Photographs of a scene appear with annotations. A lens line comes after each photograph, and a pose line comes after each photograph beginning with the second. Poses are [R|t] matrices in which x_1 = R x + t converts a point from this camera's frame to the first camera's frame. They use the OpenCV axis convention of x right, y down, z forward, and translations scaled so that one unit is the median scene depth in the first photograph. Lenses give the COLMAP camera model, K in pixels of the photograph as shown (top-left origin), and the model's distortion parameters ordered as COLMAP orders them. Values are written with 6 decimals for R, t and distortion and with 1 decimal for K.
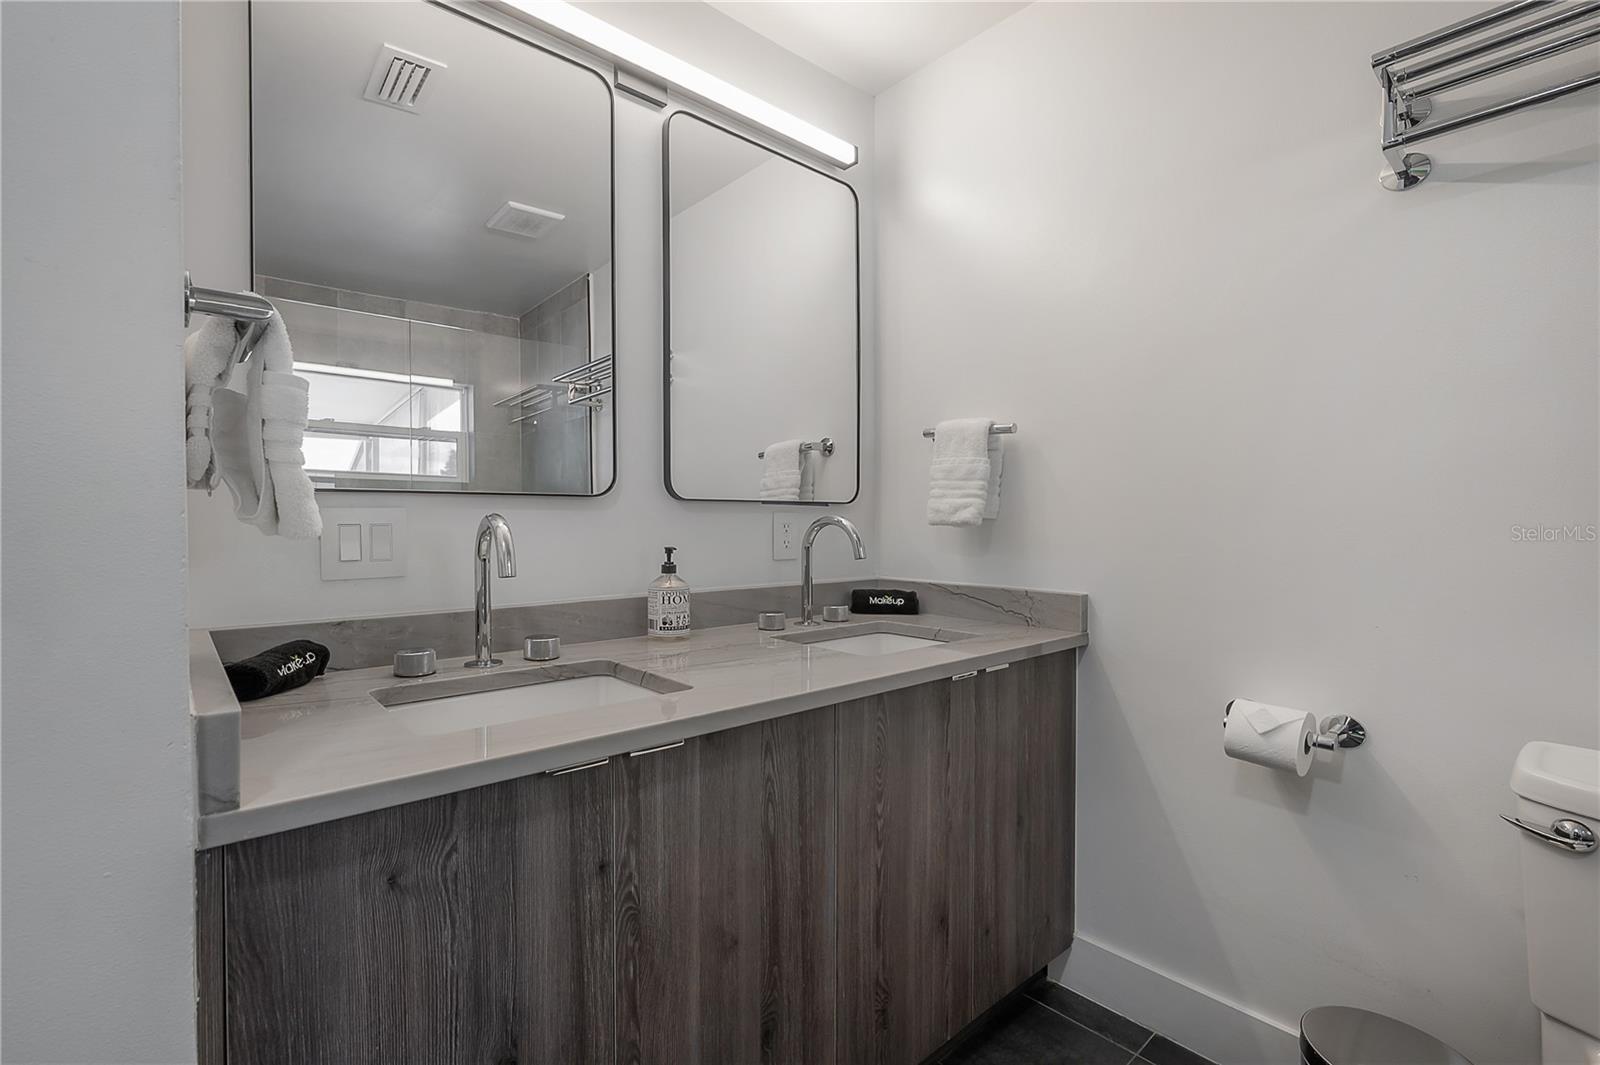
lens RADIAL K [[654.4, 0, 793.9], [0, 654.4, 514.2], [0, 0, 1]] dist [-0.006518, -0.000129]
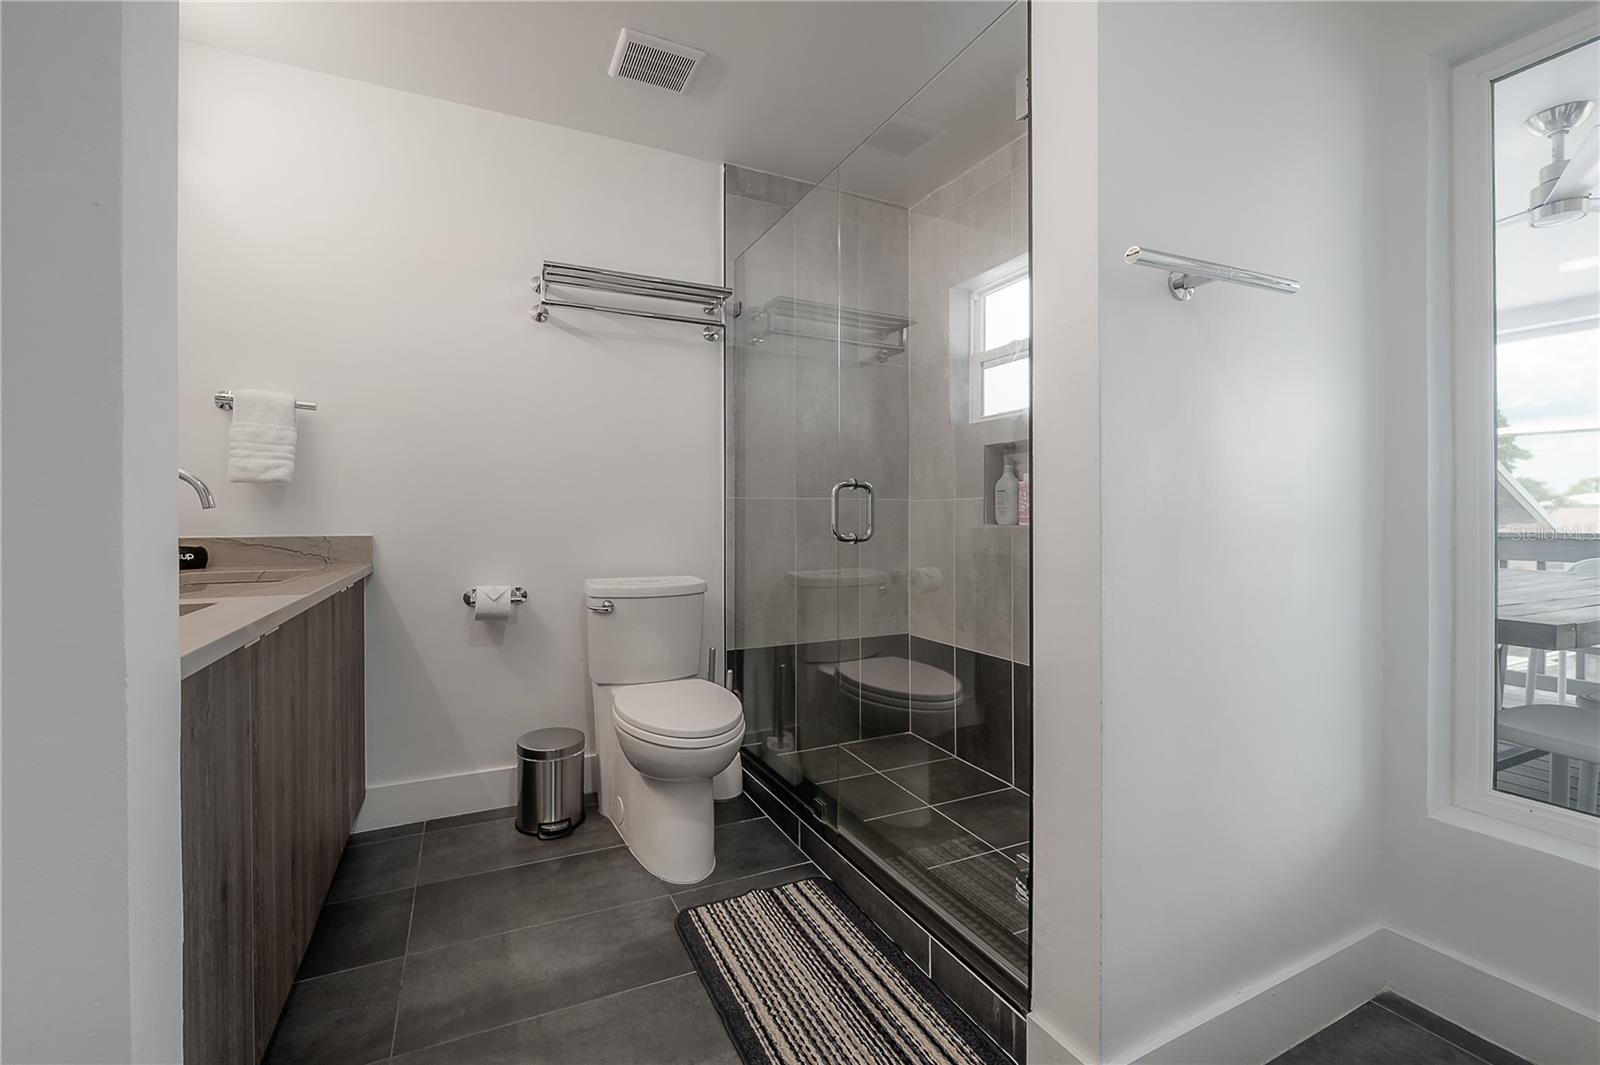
lens RADIAL K [[654.4, 0, 802.2], [0, 654.4, 528.1], [0, 0, 1]] dist [-0.006518, -0.000129]
pose [[0.184457, -0.023158, 0.982568, -0.715047], [0.007626, 0.999726, 0.022130, 0.079714], [-0.982811, 0.003411, 0.184583, -0.143144]]
